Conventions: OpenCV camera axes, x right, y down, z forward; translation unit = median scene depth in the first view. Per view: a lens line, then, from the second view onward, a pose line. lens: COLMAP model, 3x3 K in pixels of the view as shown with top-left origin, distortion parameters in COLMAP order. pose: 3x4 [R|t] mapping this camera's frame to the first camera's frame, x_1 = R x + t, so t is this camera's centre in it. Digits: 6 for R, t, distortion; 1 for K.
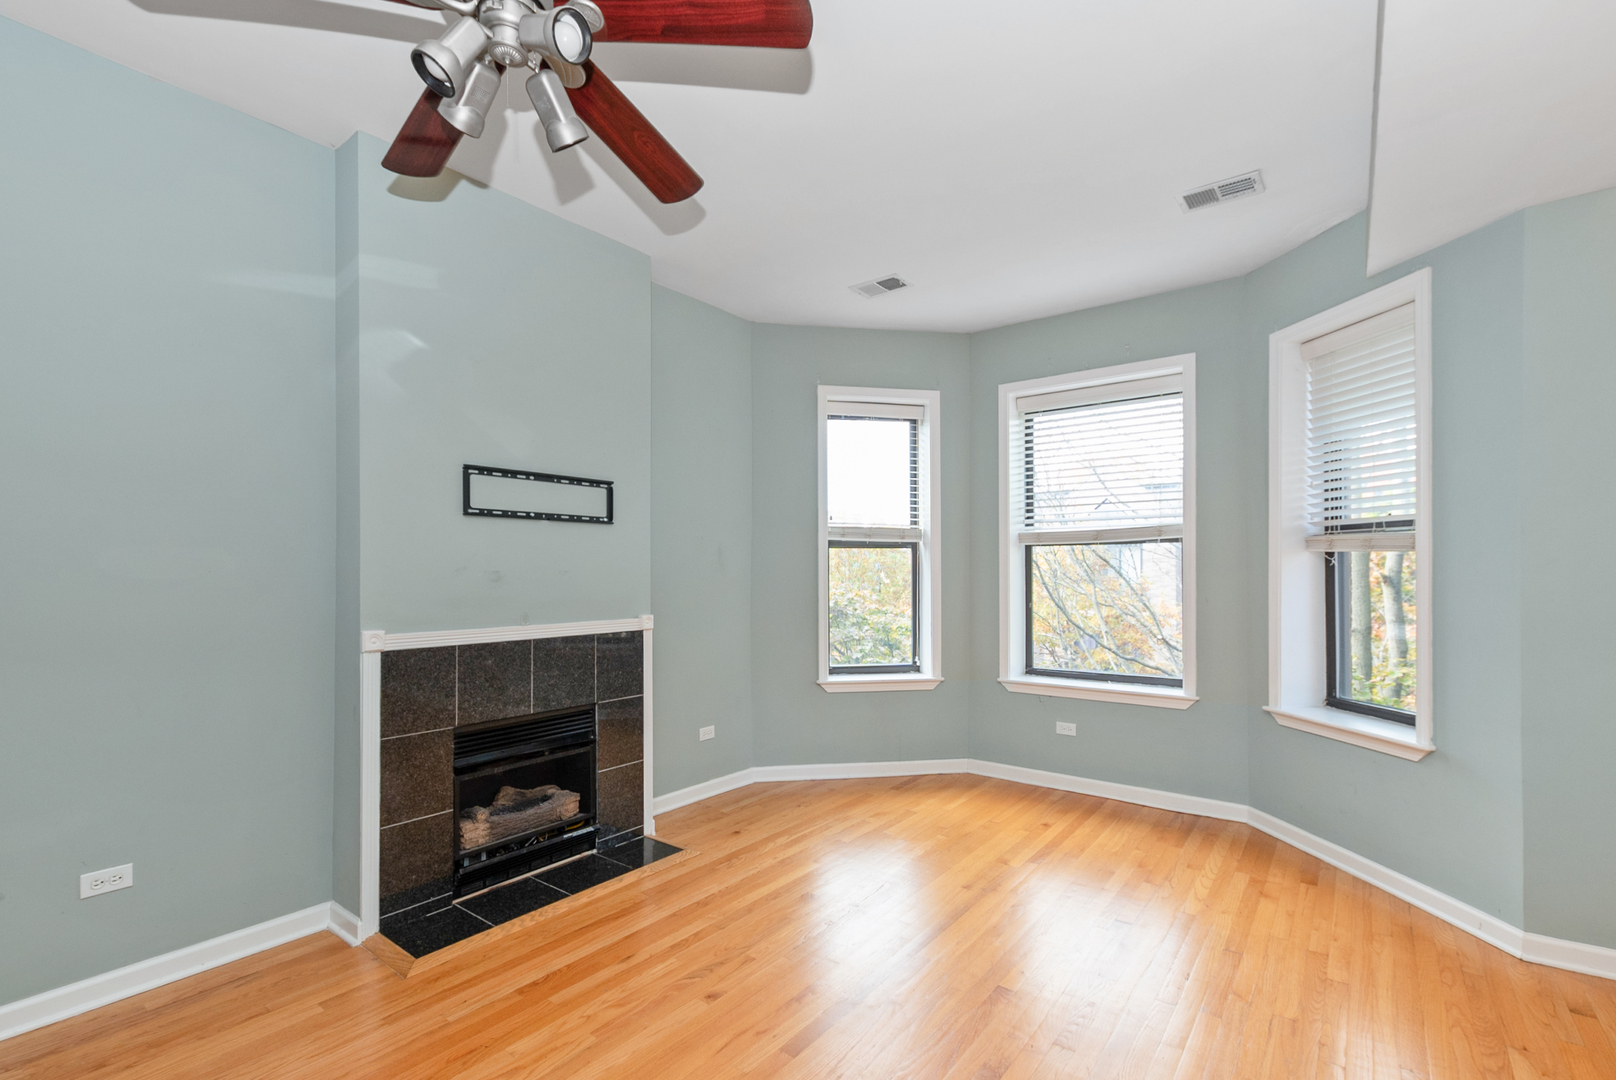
lens RADIAL K [[718.7, 0, 810.3], [0, 718.7, 575.7], [0, 0, 1]] dist [0.001746, 0.000019]
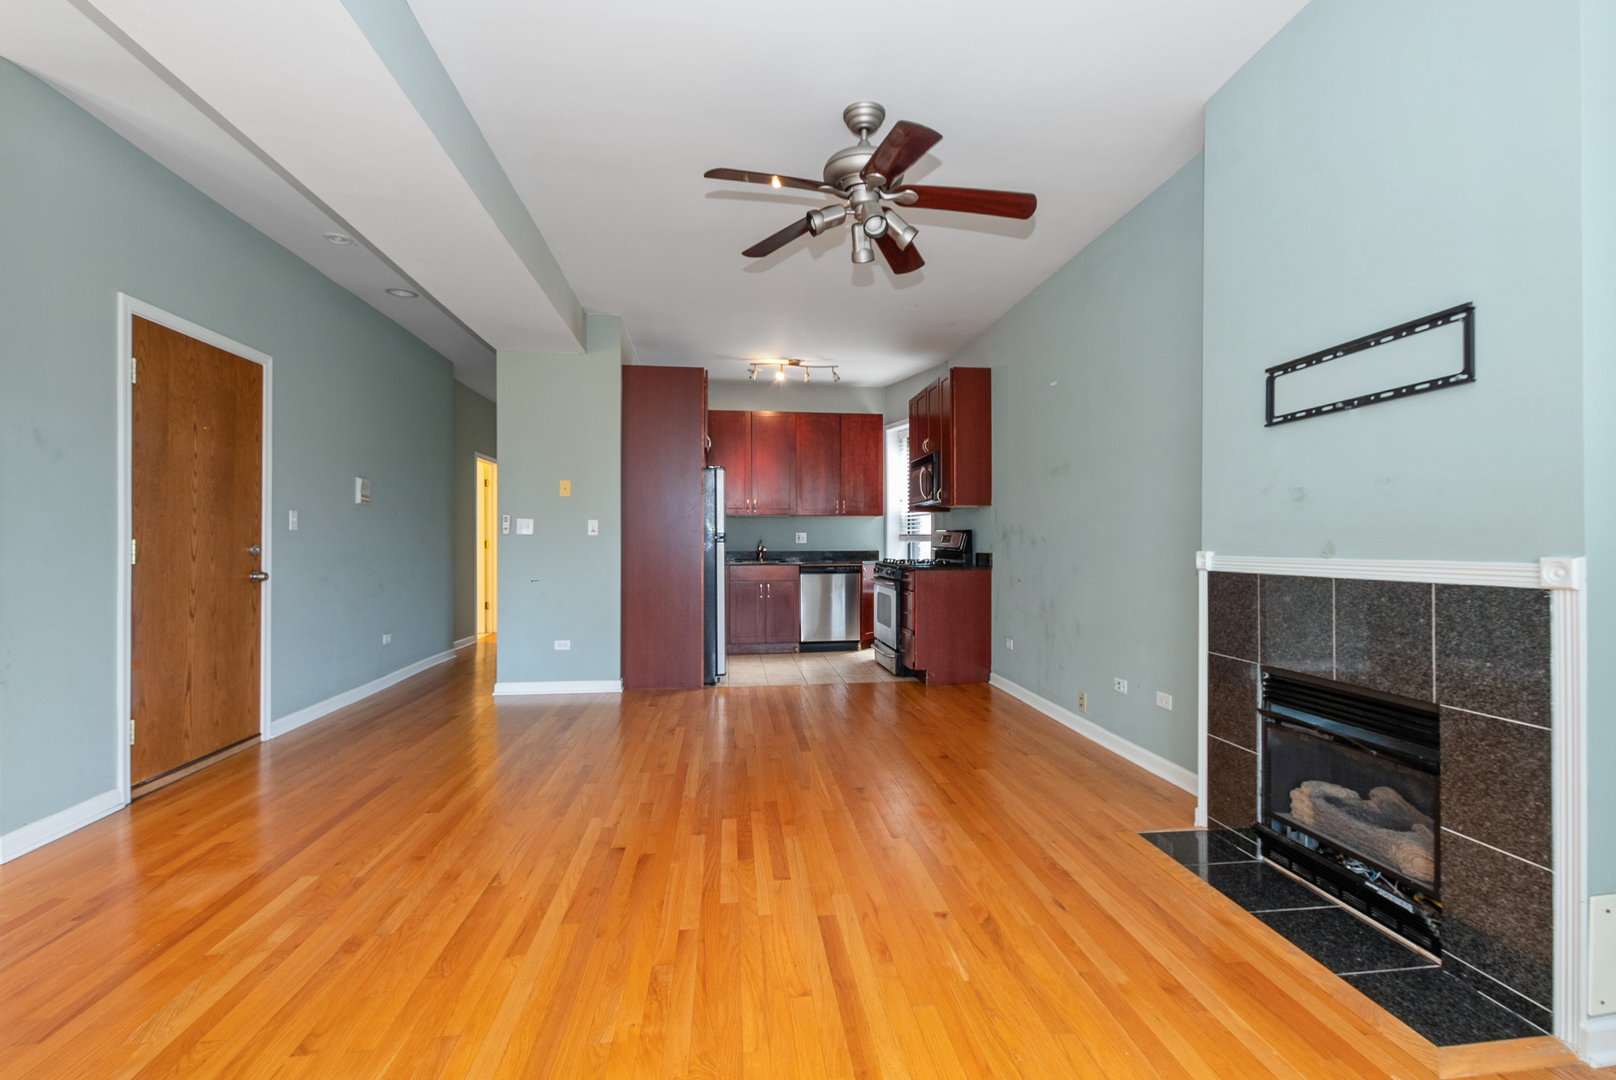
lens RADIAL K [[718.7, 0, 811.3], [0, 718.7, 538.1], [0, 0, 1]] dist [0.001746, 0.000019]
pose [[-0.714518, 0.002322, -0.699614, 0.500763], [0.005261, 0.999984, -0.002054, 0.047582], [0.699598, -0.005148, -0.714518, 1.160085]]
